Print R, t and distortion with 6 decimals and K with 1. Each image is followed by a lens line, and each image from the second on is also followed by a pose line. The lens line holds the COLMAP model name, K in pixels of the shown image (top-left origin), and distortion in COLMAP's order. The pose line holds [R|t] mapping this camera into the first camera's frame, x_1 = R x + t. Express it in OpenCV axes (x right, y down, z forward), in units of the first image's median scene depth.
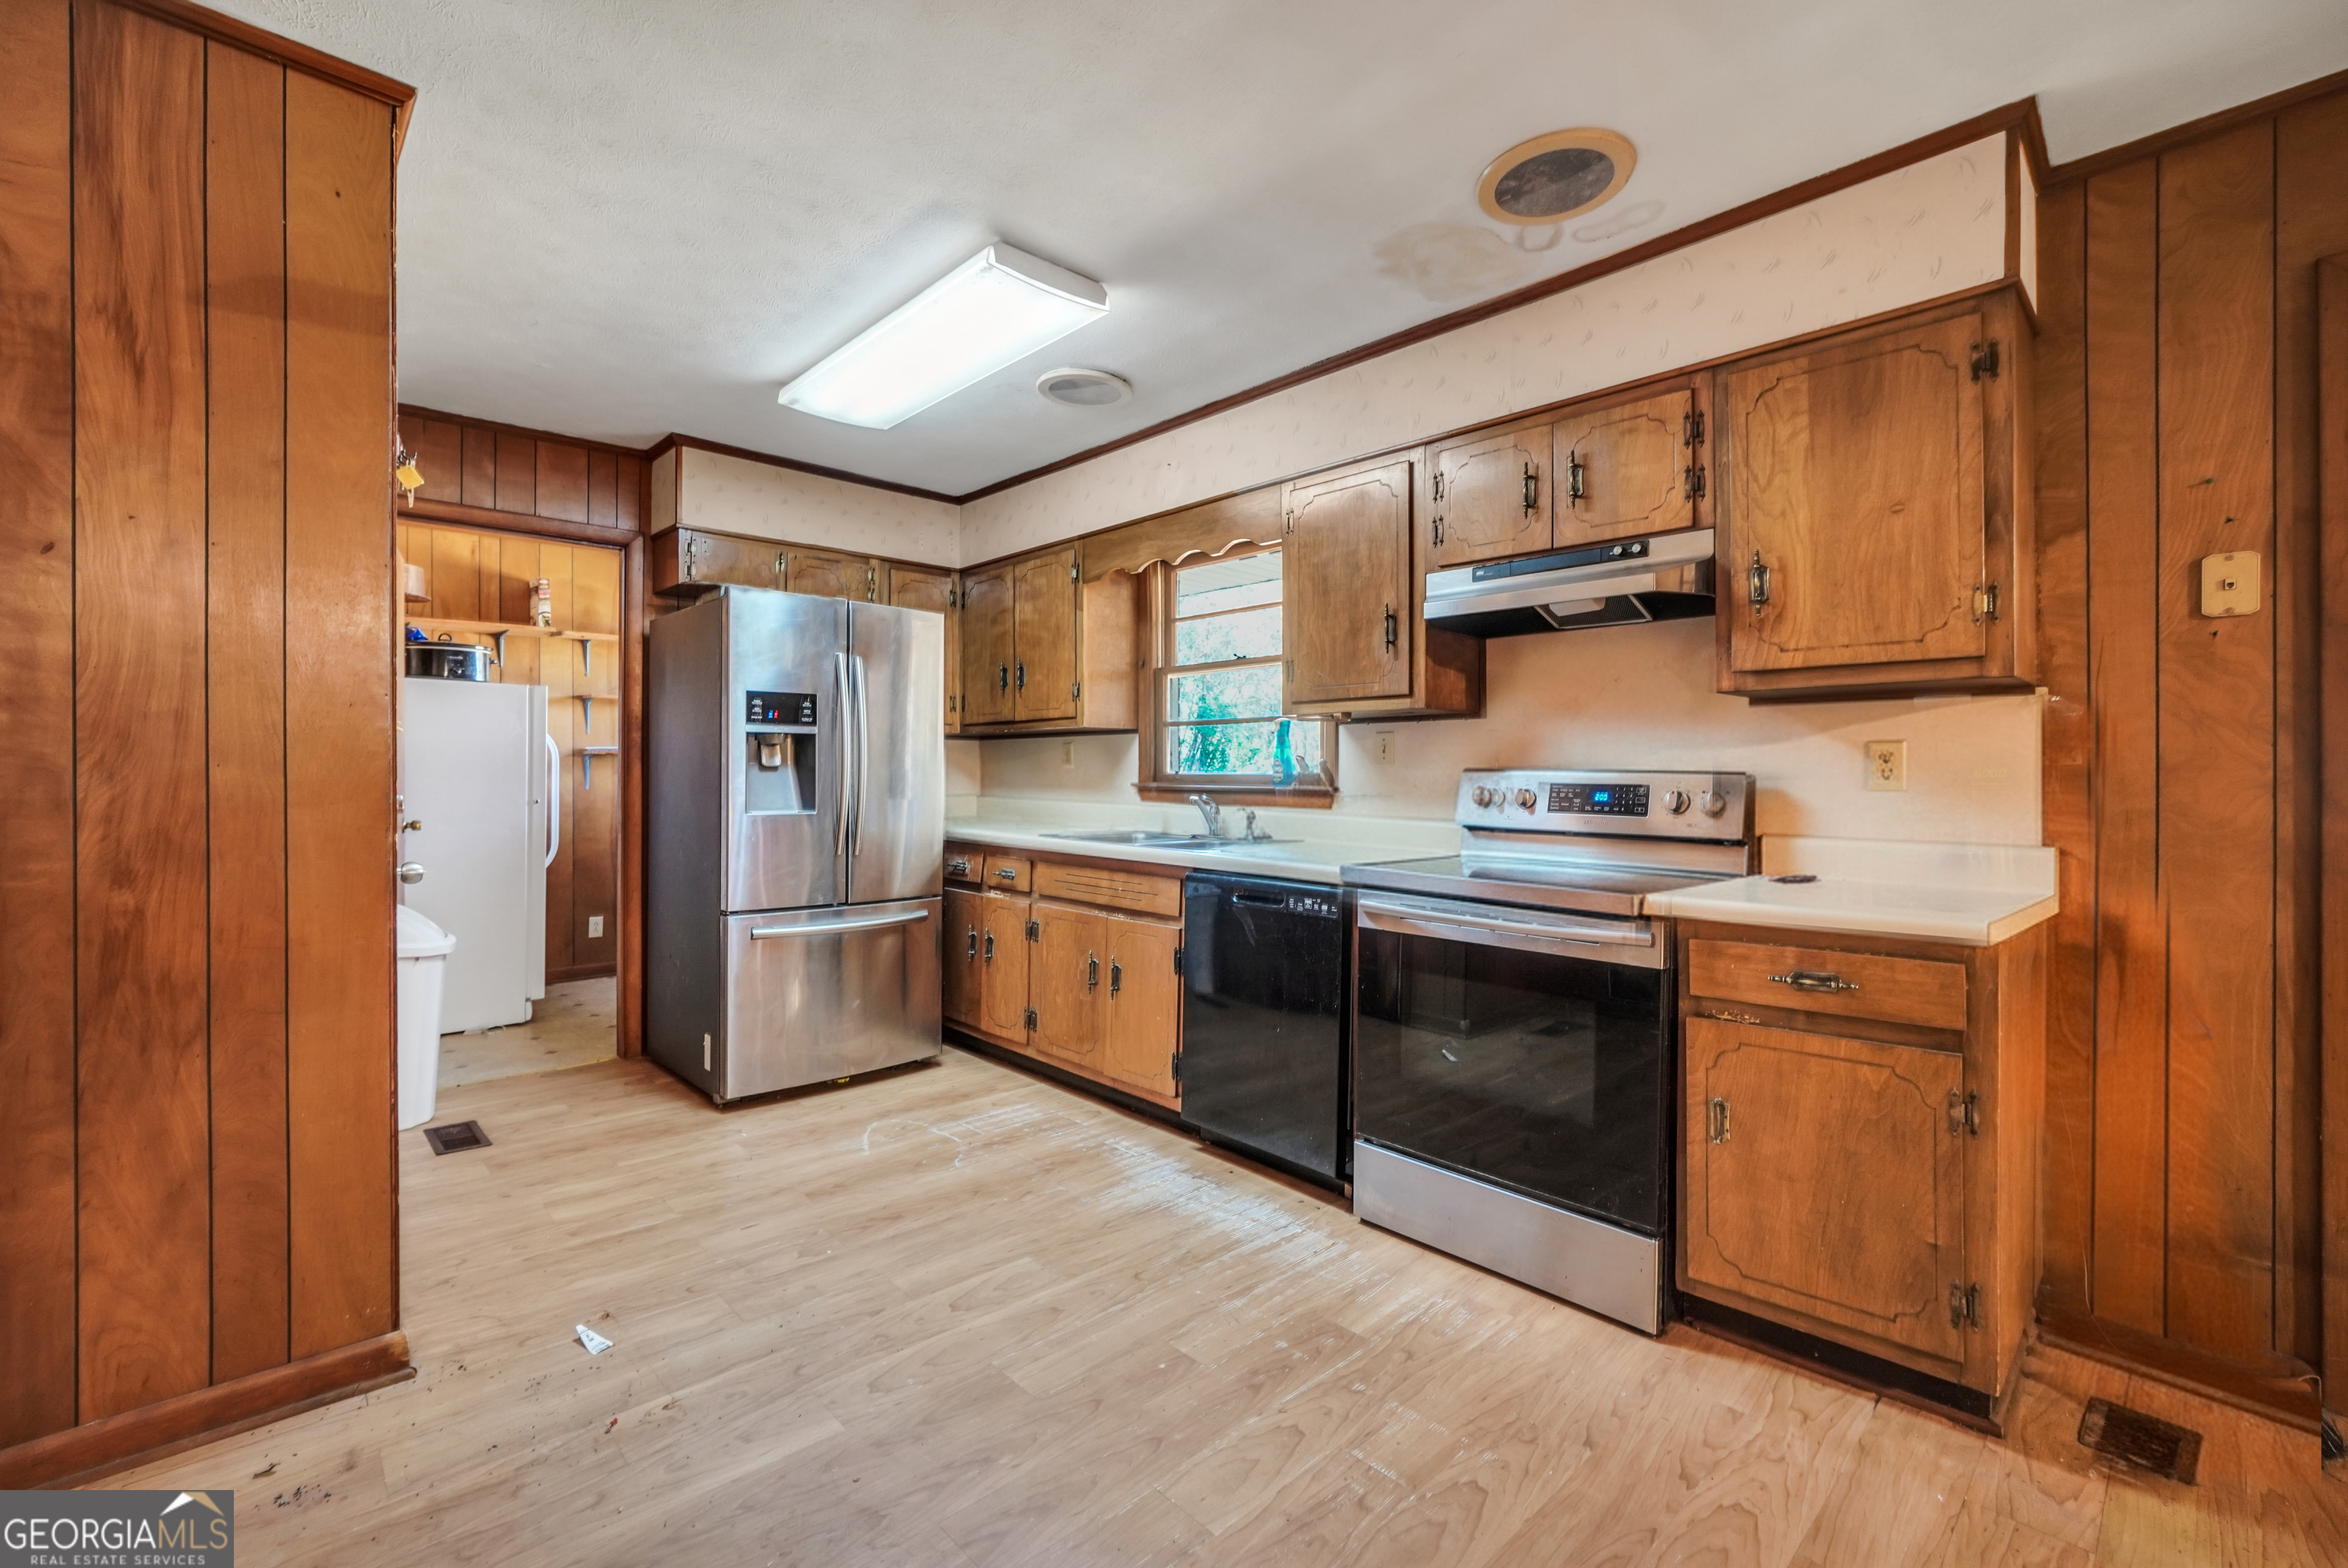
lens RADIAL K [[1018.0, 0, 1168.7], [0, 1018.0, 772.4], [0, 0, 1]] dist [-0.014931, 0.005670]
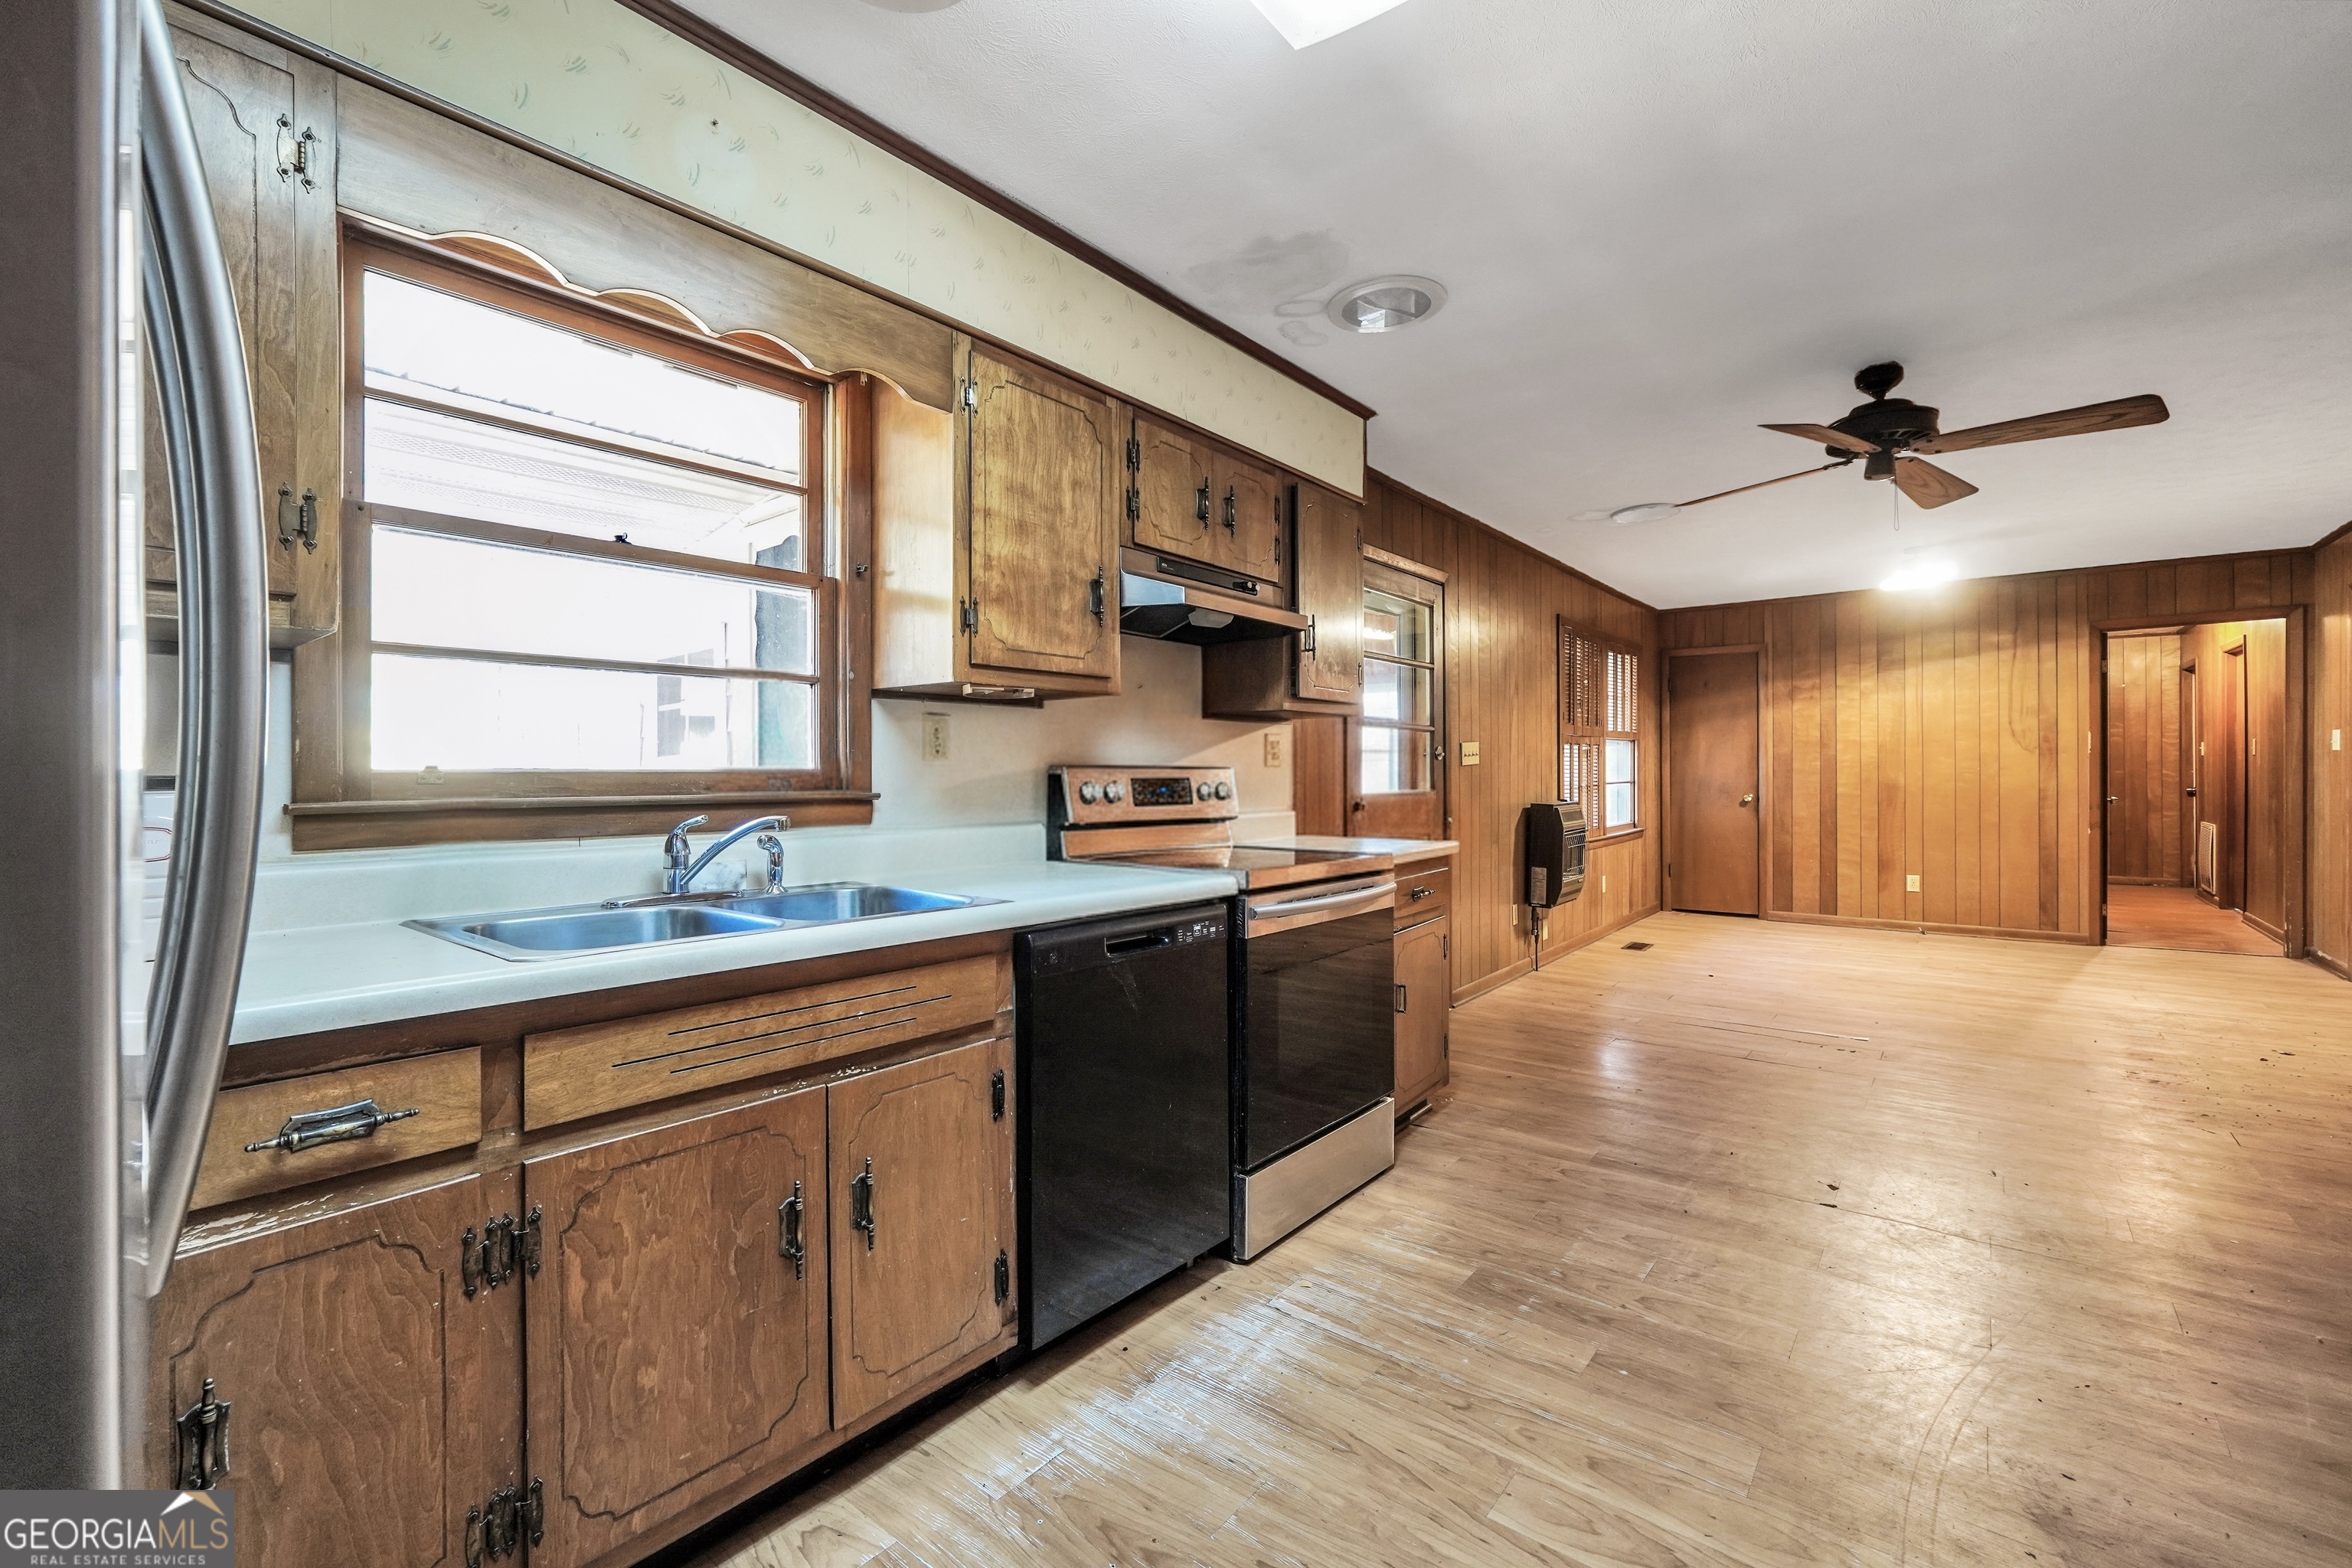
lens RADIAL K [[992.8, 0, 1164.6], [0, 992.8, 771.5], [0, 0, 1]] dist [-0.015495, 0.005059]
pose [[-0.131977, -0.001709, 0.991251, -0.728662], [0.001646, 0.999997, 0.001943, 0.001094], [-0.991251, 0.001888, -0.131974, 1.278368]]
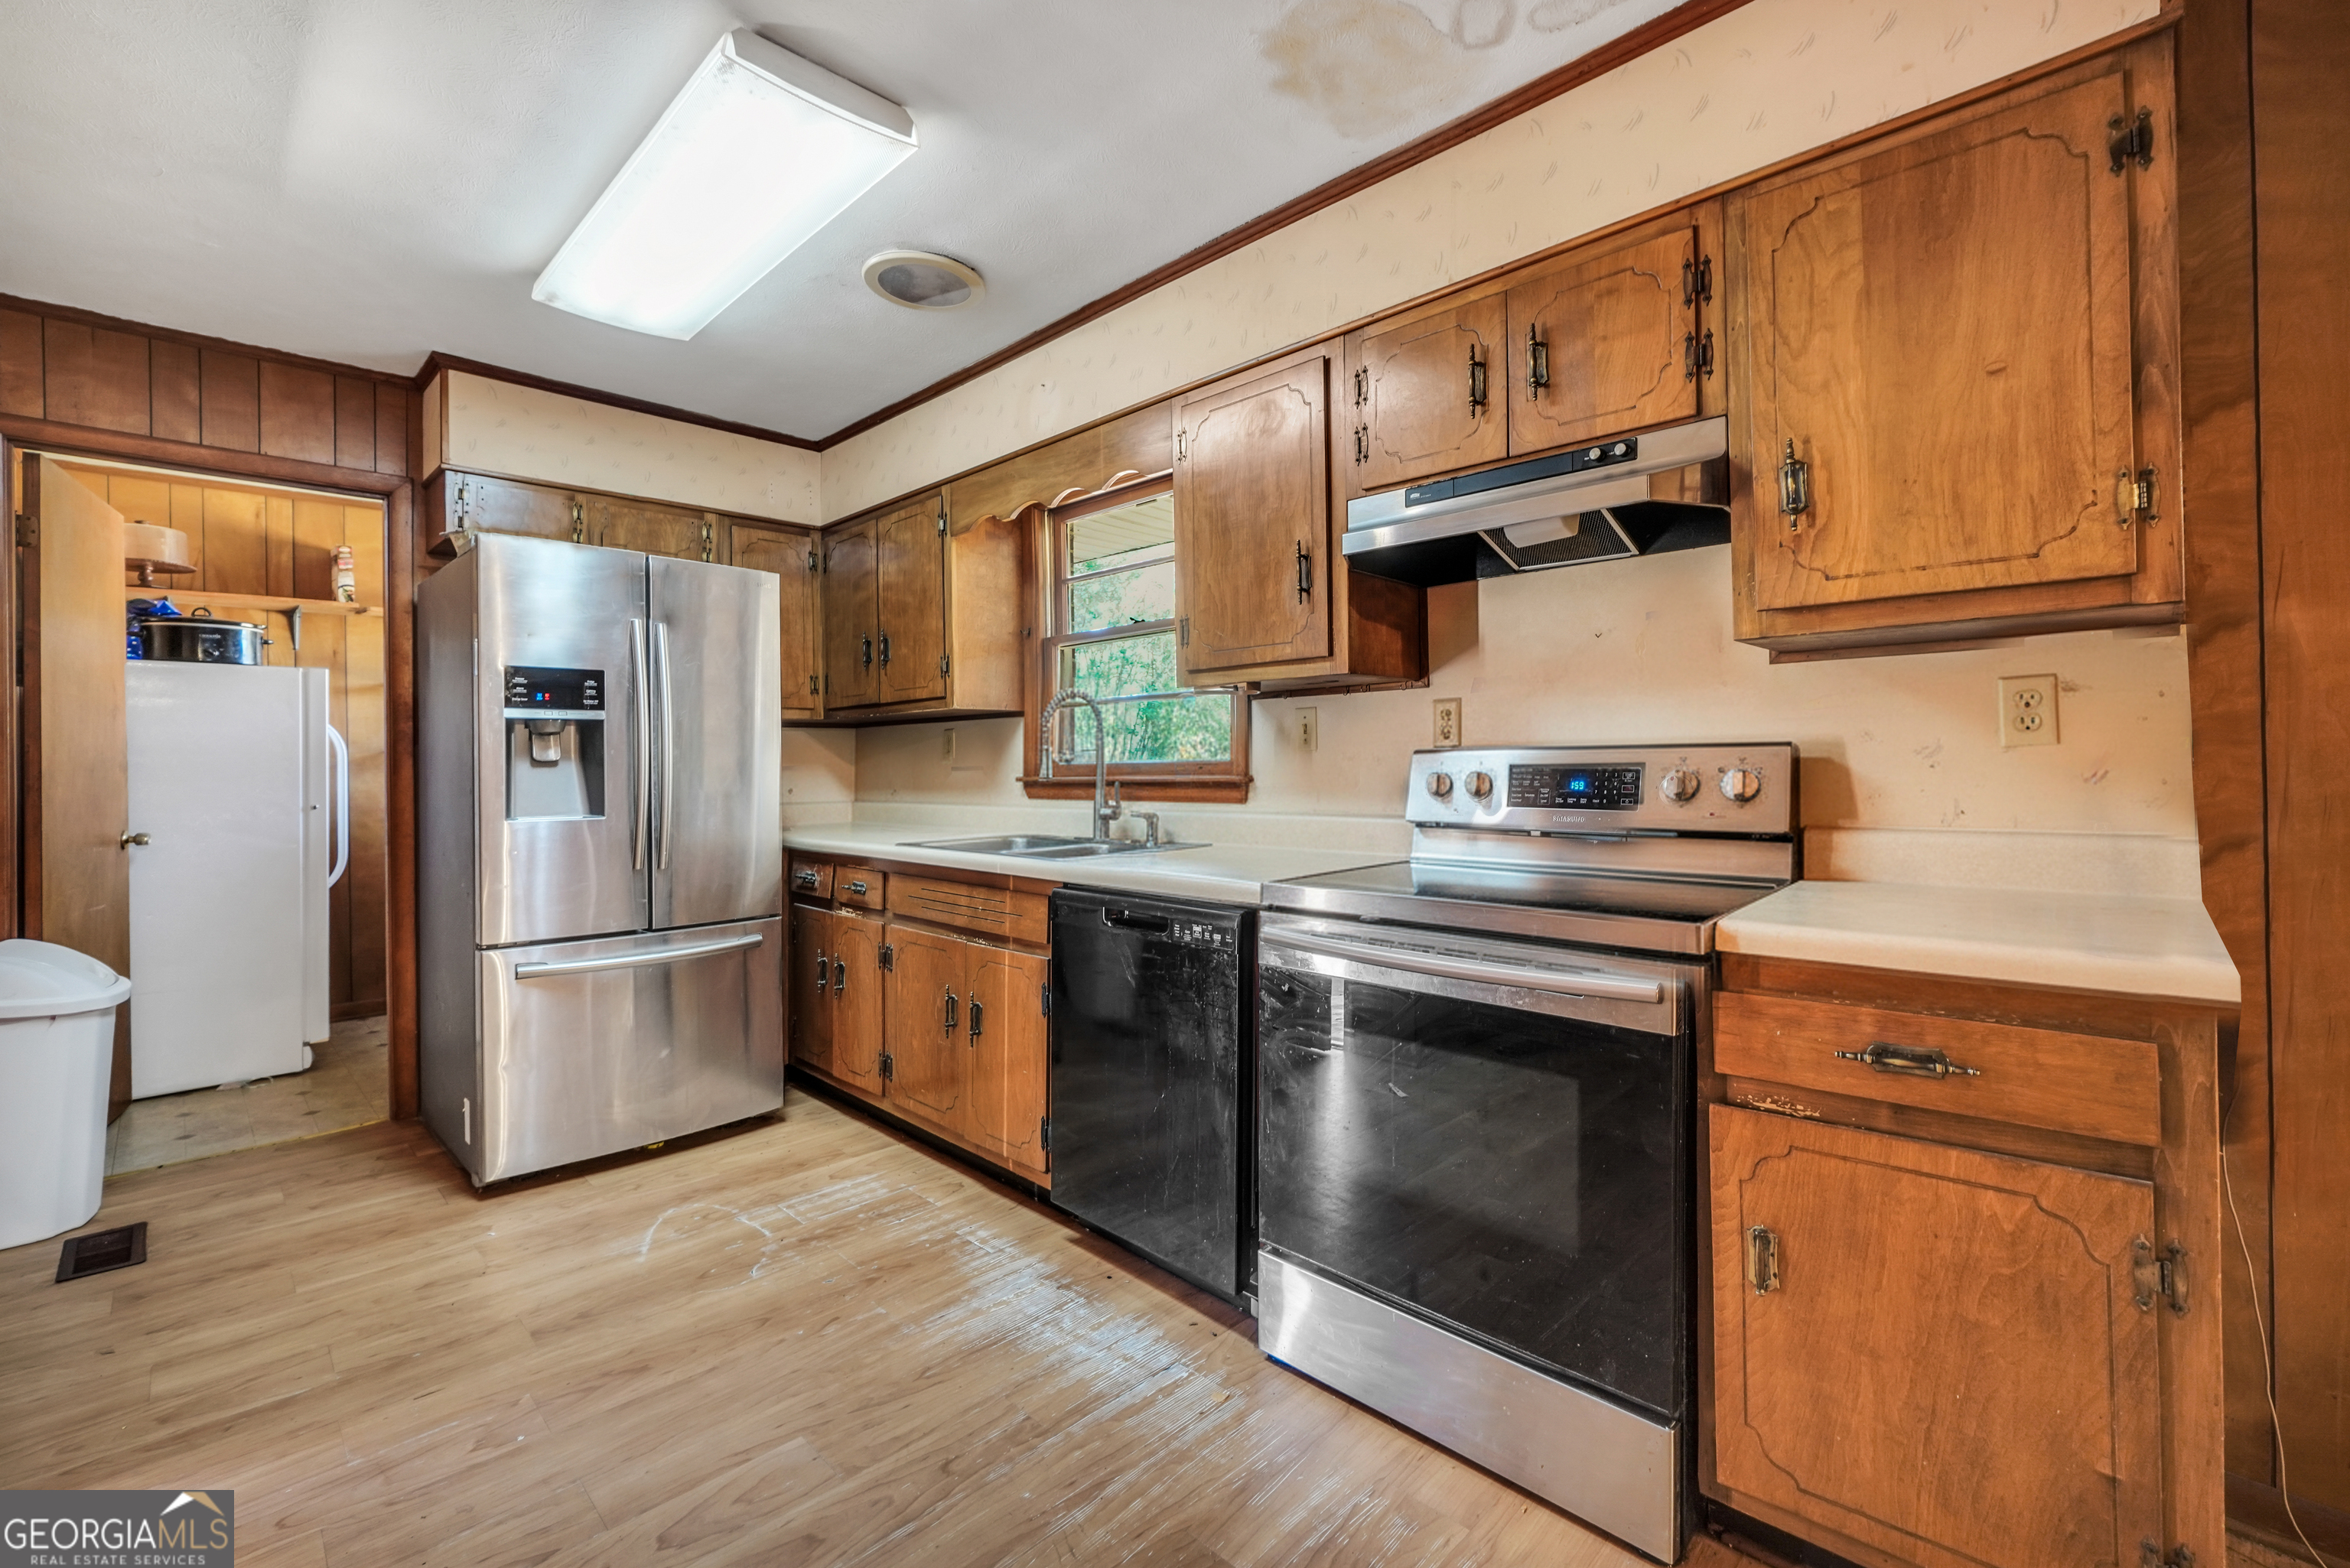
lens RADIAL K [[1018.9, 0, 1161.9], [0, 1018.9, 759.7], [0, 0, 1]] dist [-0.014931, 0.005670]
pose [[0.999519, -0.013925, 0.027704, 0.103570], [0.014011, 0.999898, -0.002899, 0.002877], [-0.027661, 0.003286, 0.999612, 0.271329]]
